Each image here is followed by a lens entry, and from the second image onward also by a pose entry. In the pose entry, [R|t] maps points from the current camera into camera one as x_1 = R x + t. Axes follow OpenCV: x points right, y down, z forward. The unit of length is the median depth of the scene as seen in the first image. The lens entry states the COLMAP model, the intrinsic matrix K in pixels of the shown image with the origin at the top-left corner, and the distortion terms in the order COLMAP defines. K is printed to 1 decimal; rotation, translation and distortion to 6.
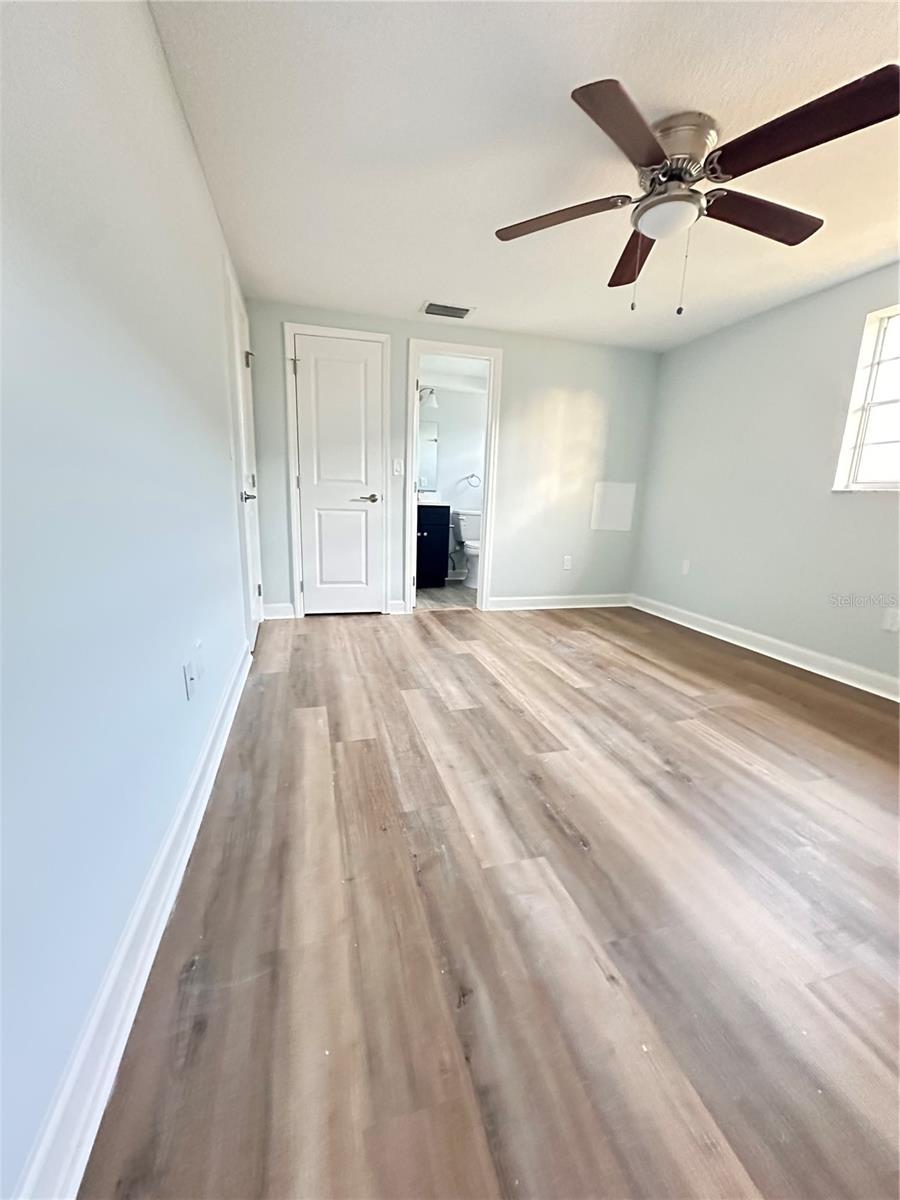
lens RADIAL K [[482.1, 0, 452.1], [0, 482.1, 600.3], [0, 0, 1]] dist [-0.001629, 0.000972]
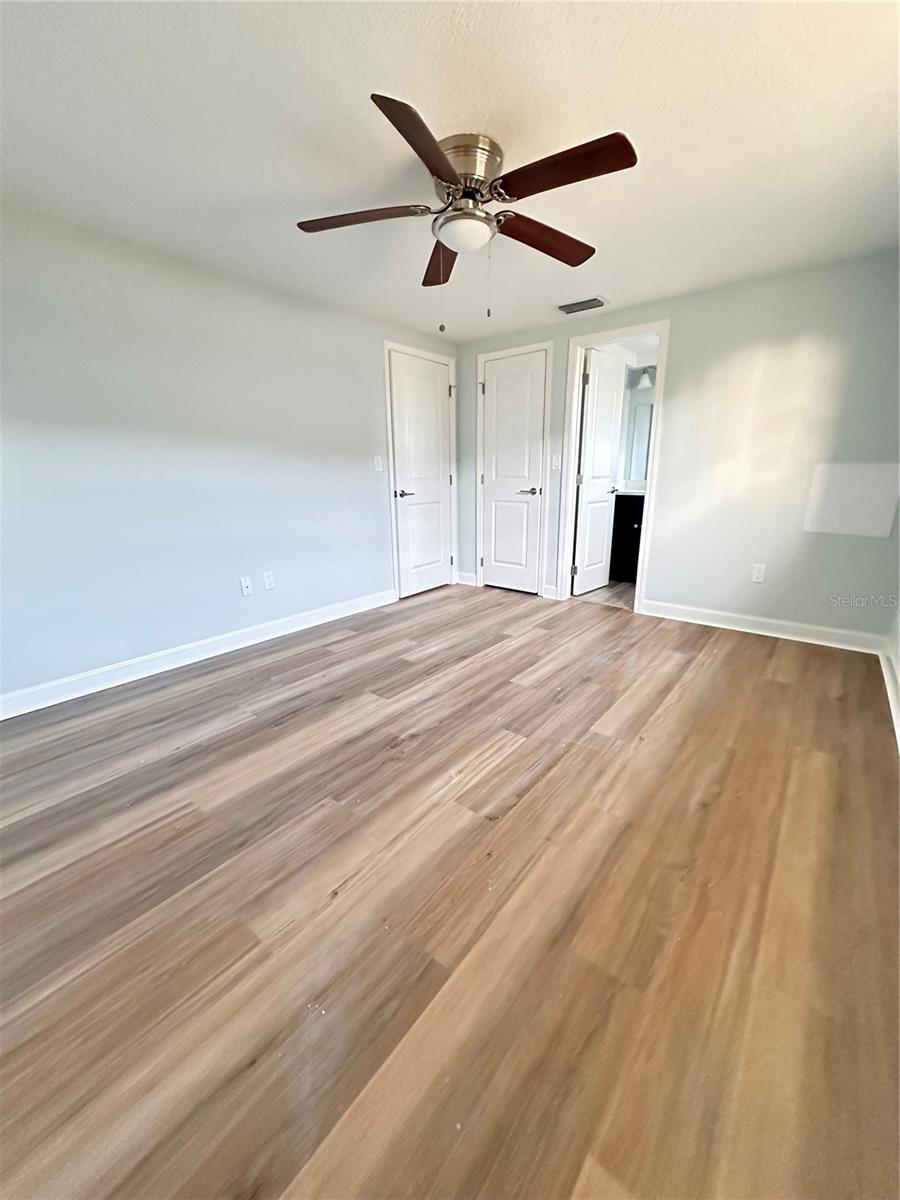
lens RADIAL K [[482.1, 0, 443.7], [0, 482.1, 600.6], [0, 0, 1]] dist [-0.001629, 0.000972]
pose [[0.570716, 0.177720, -0.801685, 1.001204], [-0.147344, 0.982616, 0.112936, -0.086343], [0.807820, 0.053670, 0.586981, 0.278092]]
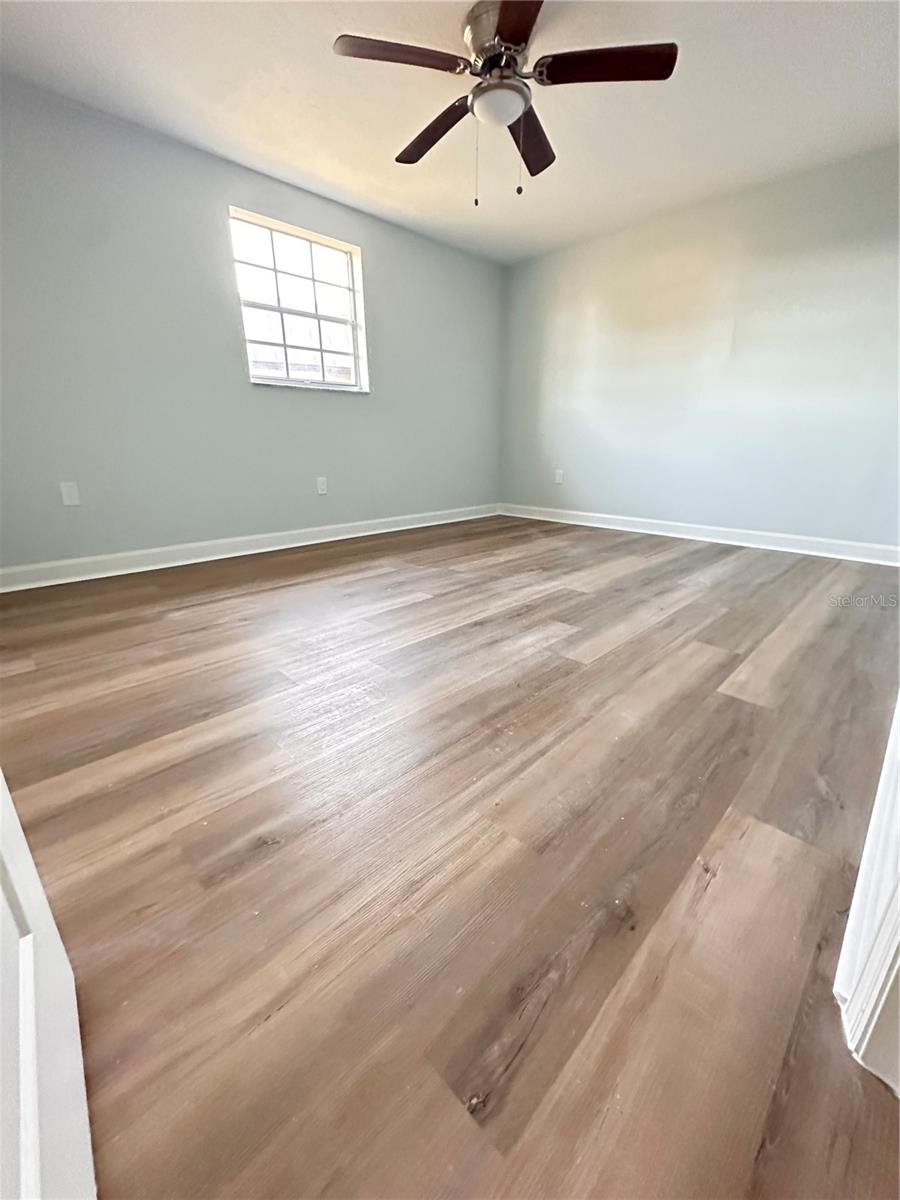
lens RADIAL K [[482.1, 0, 450.7], [0, 482.1, 591.9], [0, 0, 1]] dist [-0.001629, 0.000972]
pose [[-0.477569, -0.291404, 0.828862, -0.528958], [0.170449, 0.894743, 0.412774, -0.204422], [-0.861902, 0.338407, -0.377632, 1.353044]]
